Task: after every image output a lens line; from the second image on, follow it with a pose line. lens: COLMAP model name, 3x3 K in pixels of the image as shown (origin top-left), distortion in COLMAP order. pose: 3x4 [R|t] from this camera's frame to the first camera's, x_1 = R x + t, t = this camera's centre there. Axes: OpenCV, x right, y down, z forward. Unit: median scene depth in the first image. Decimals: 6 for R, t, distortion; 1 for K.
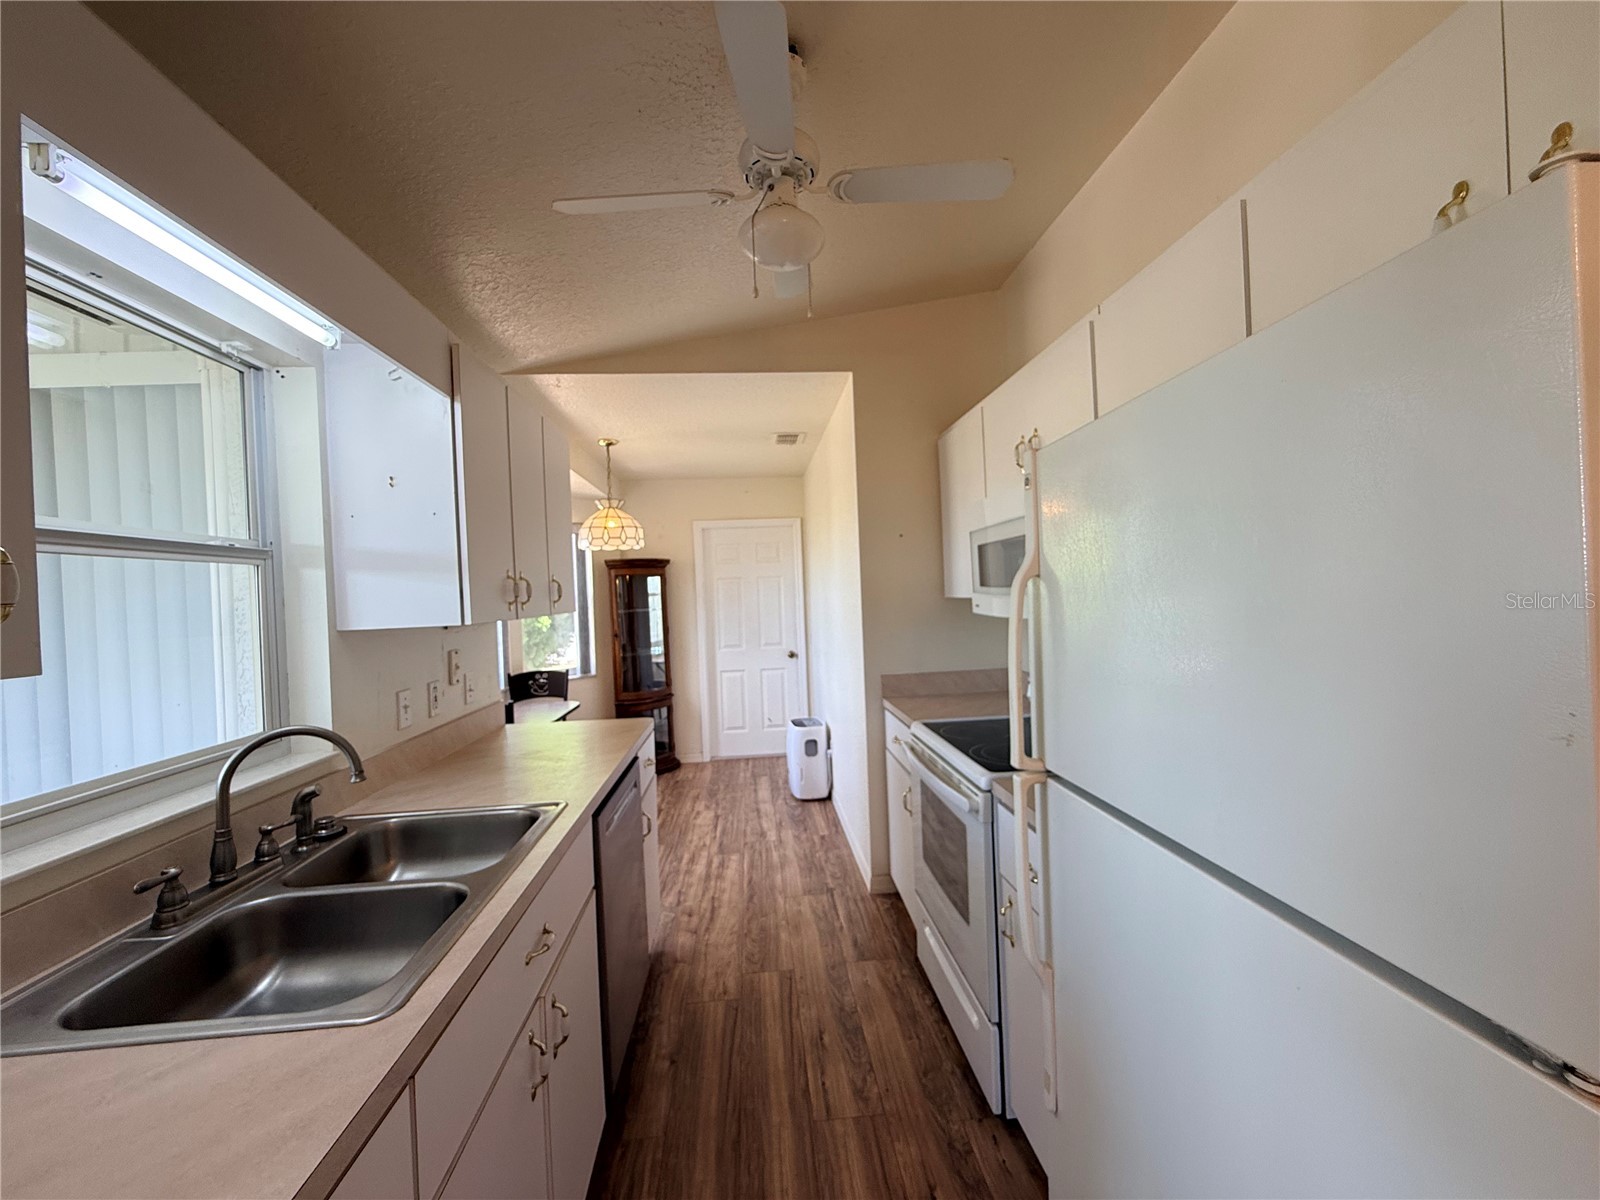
lens RADIAL K [[643.2, 0, 795.9], [0, 643.2, 599.7], [0, 0, 1]] dist [-0.000508, -0.000026]
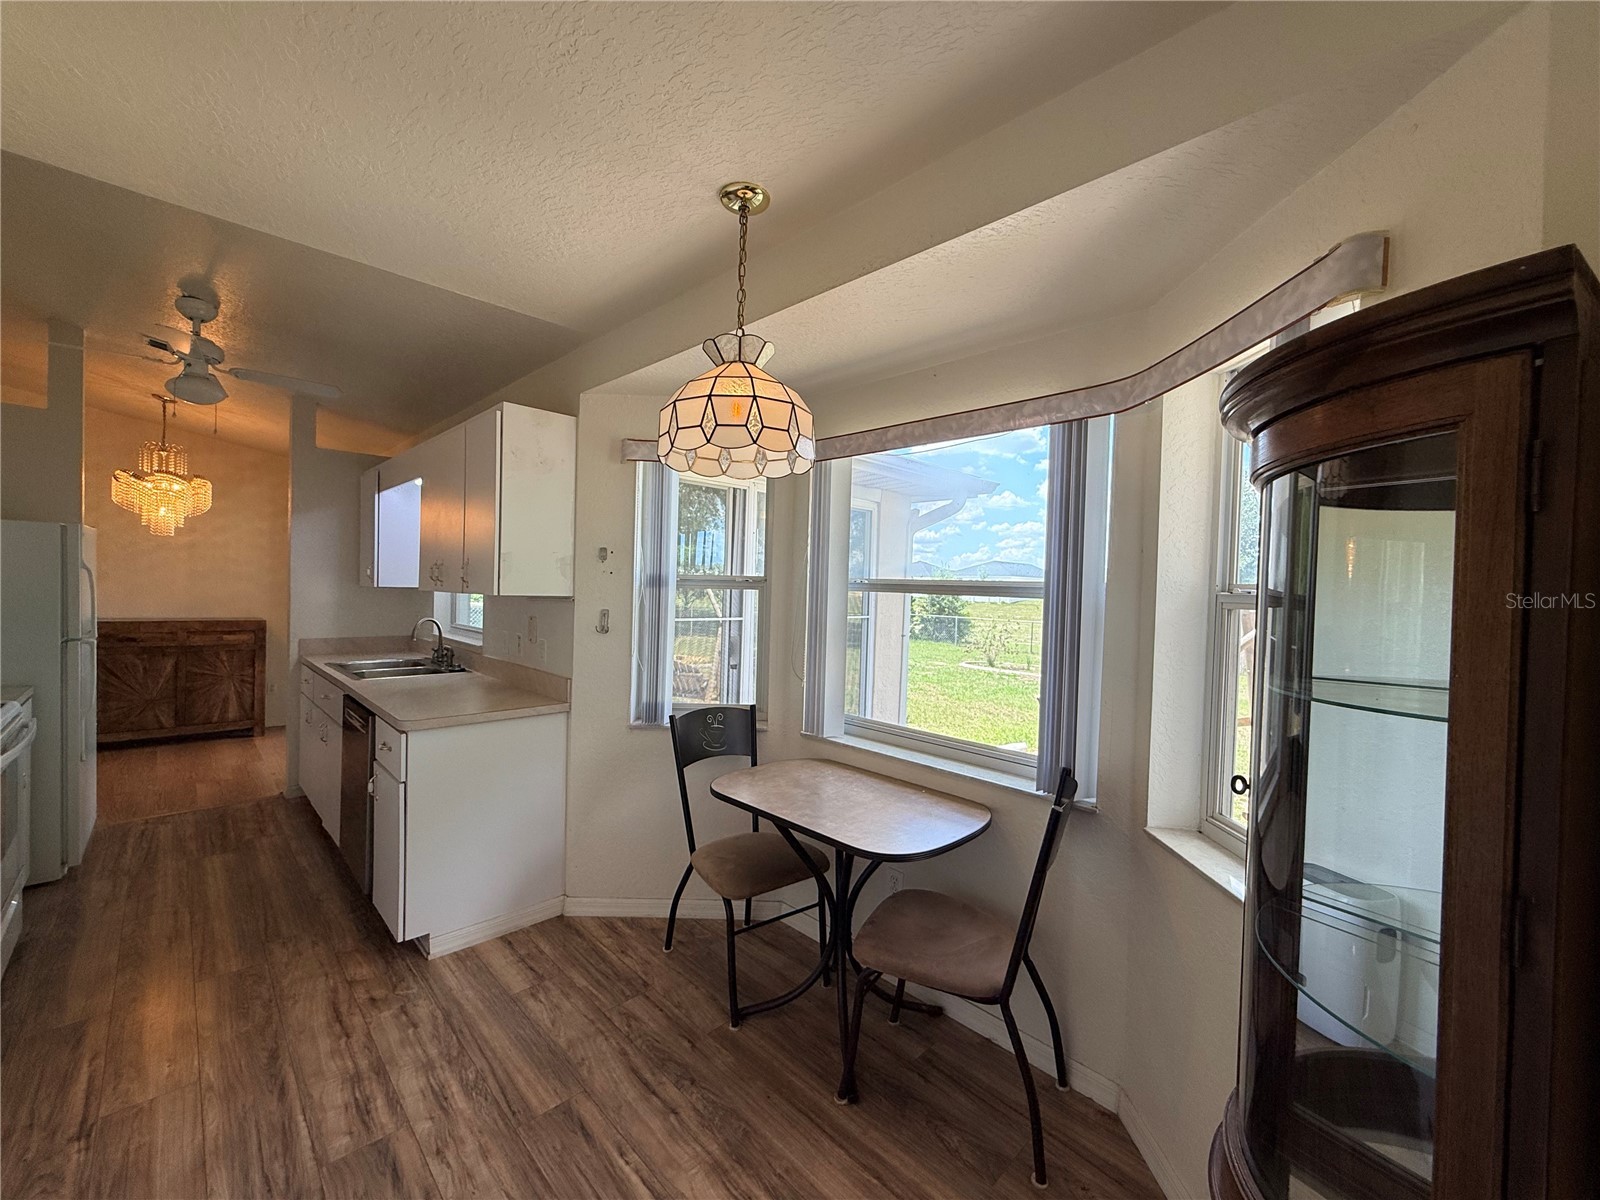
lens RADIAL K [[643.2, 0, 795.9], [0, 643.2, 599.7], [0, 0, 1]] dist [-0.000508, -0.000026]
pose [[-0.767712, 0.024278, -0.640335, -0.047779], [-0.008231, 0.998826, 0.047738, -0.012835], [0.640742, 0.041920, -0.766611, 1.218034]]
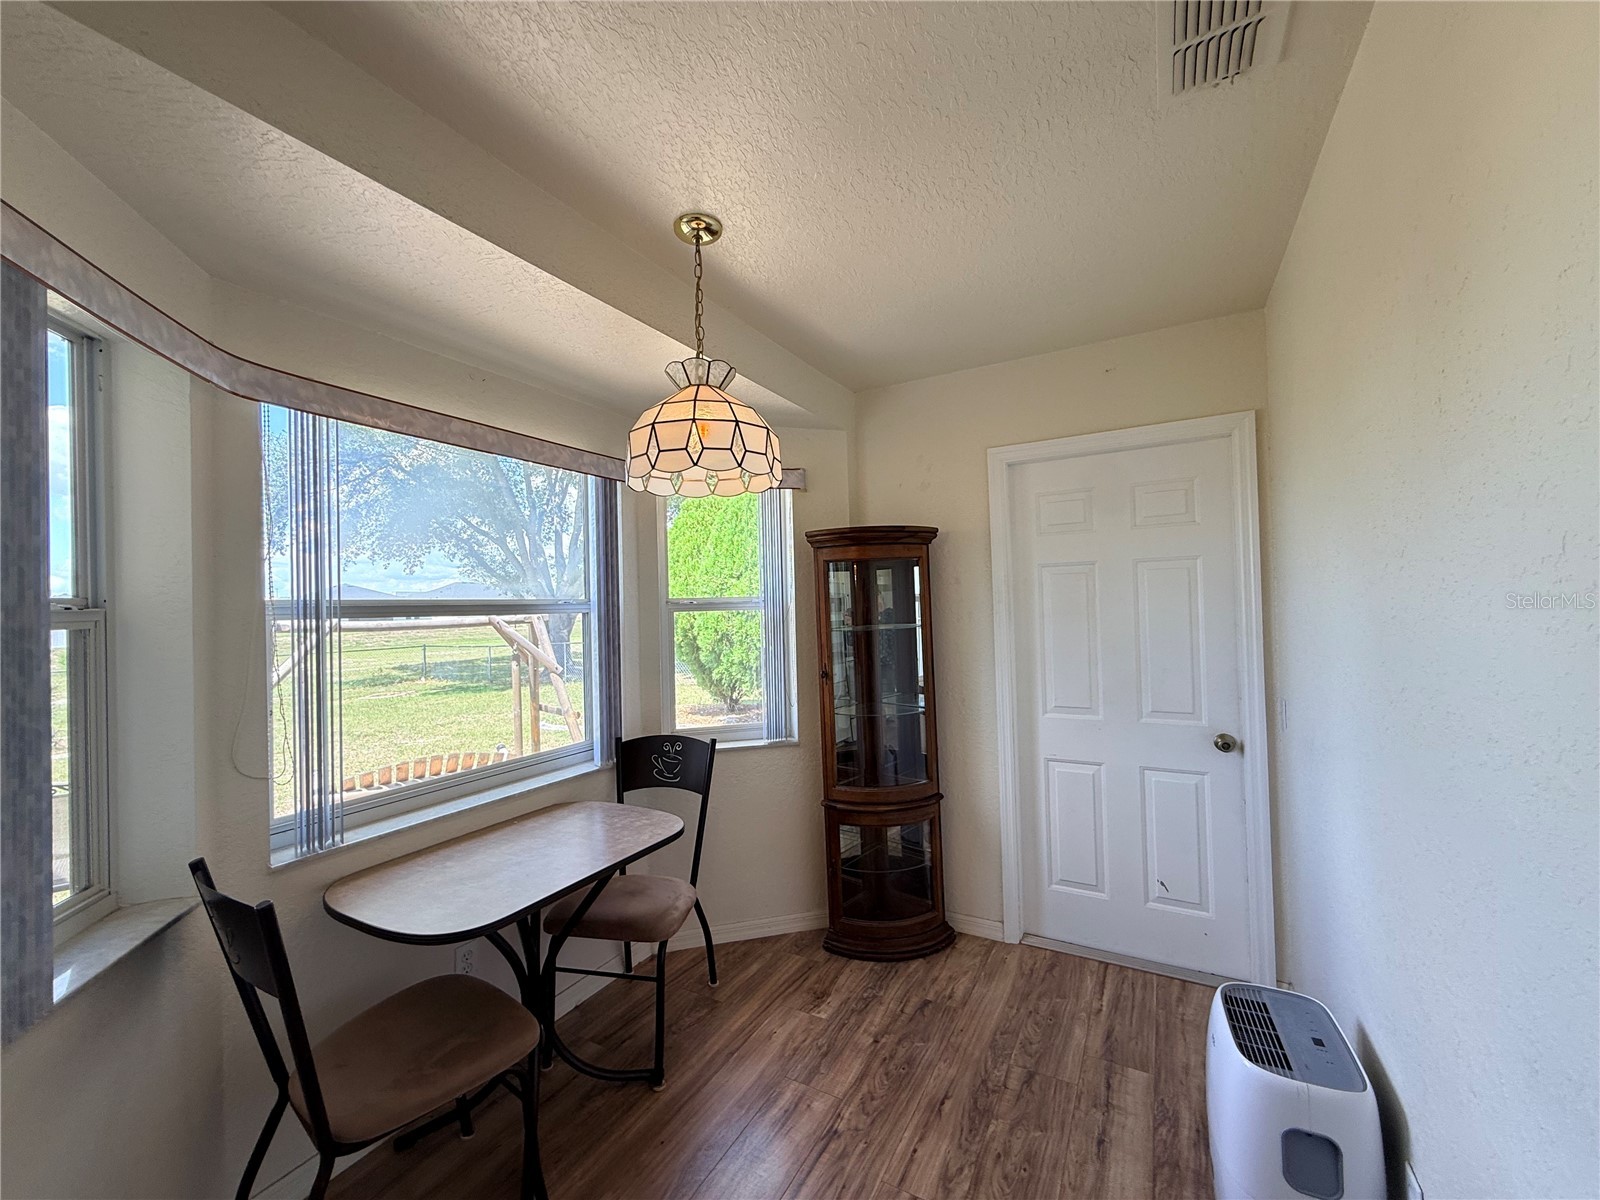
lens RADIAL K [[635.5, 0, 791.0], [0, 635.5, 598.5], [0, 0, 1]] dist [-0.012360, 0.000023]
pose [[0.825425, 0.007152, -0.564466, -0.010743], [-0.008631, 0.999963, 0.000048, -0.007315], [0.564445, 0.004833, 0.825456, 0.617133]]
